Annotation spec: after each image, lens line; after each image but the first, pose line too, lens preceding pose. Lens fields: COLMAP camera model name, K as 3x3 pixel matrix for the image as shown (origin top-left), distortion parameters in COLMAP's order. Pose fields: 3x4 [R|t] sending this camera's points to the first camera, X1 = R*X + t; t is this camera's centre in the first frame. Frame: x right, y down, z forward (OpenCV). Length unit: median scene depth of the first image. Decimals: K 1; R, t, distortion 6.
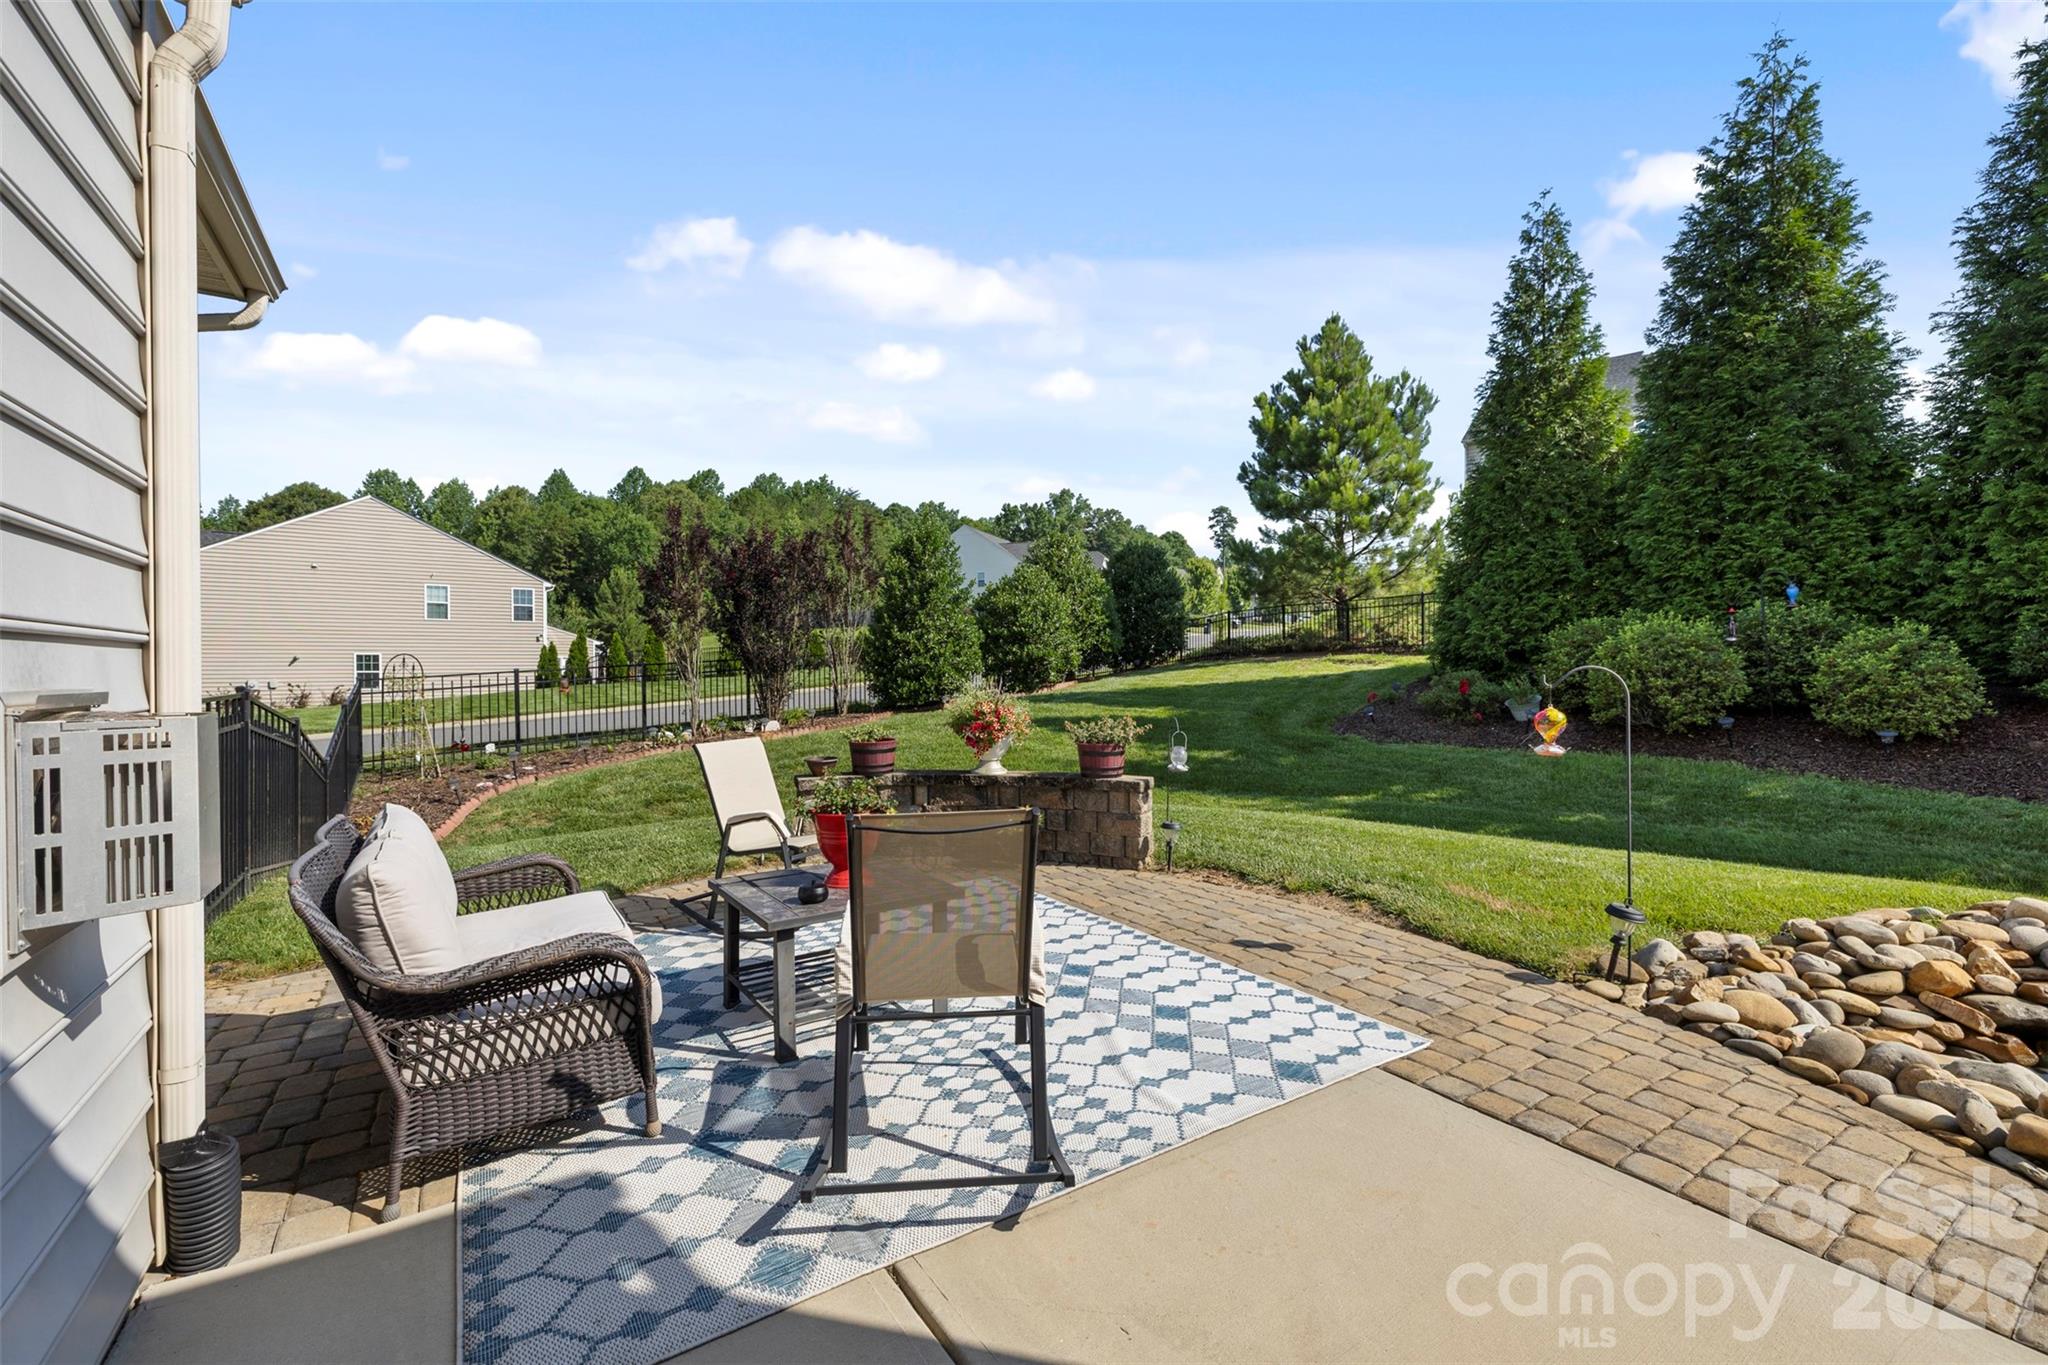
lens RADIAL K [[854.8, 0, 1029.7], [0, 854.8, 688.9], [0, 0, 1]] dist [0.028762, -0.000017]
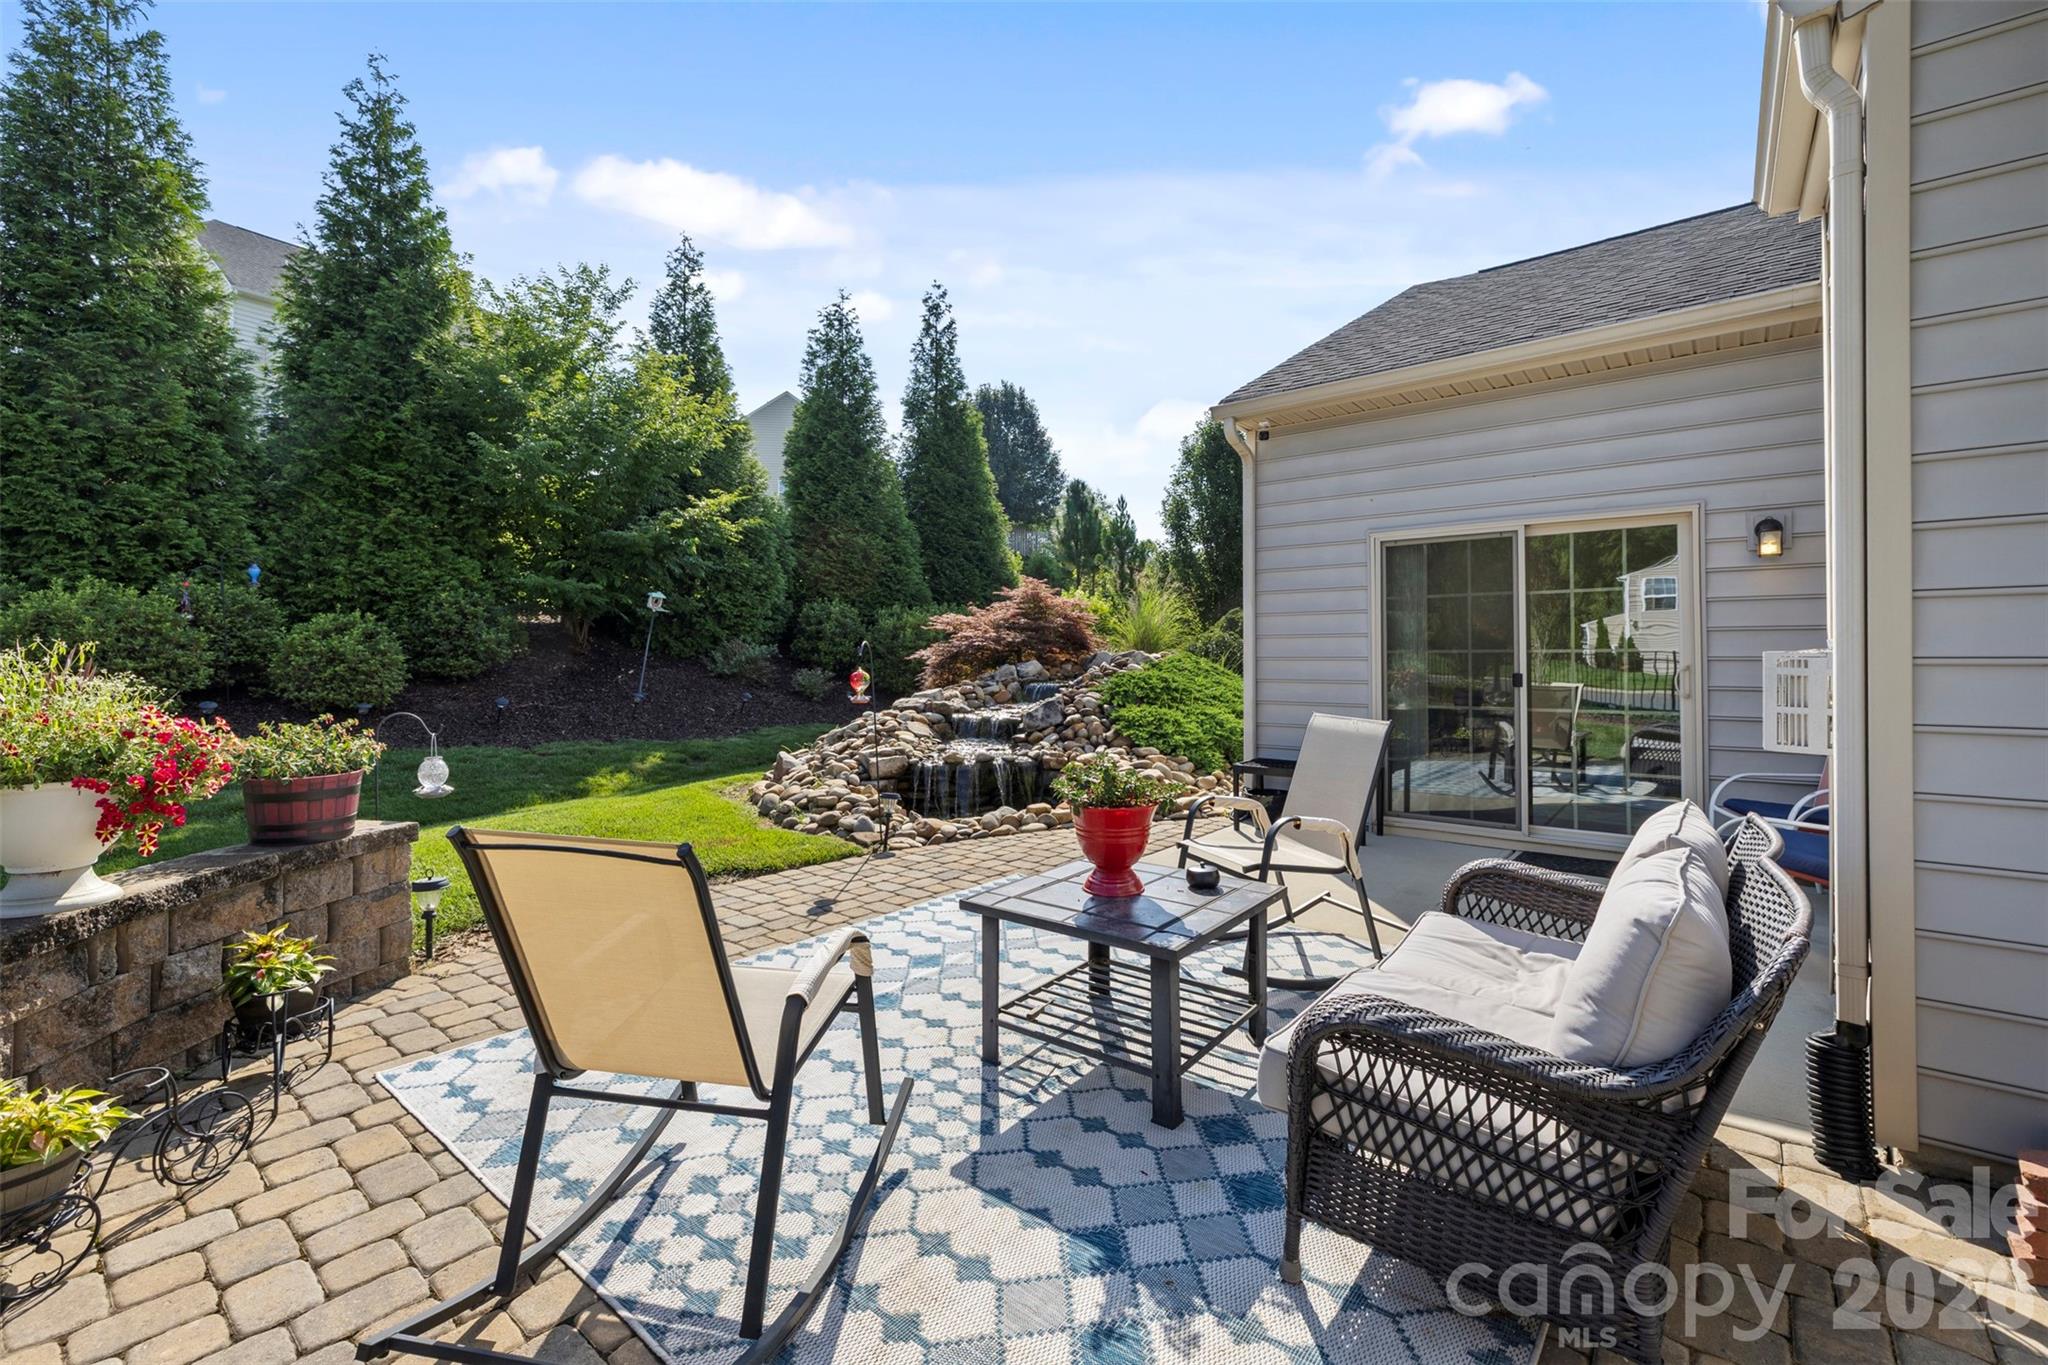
lens RADIAL K [[868.0, 0, 1026.1], [0, 868.0, 654.6], [0, 0, 1]] dist [0.000584, 0.000025]
pose [[-0.305321, 0.004412, 0.952239, -0.361217], [0.021638, 0.999763, 0.002306, 0.000354], [-0.952004, 0.021309, -0.305344, 0.494384]]
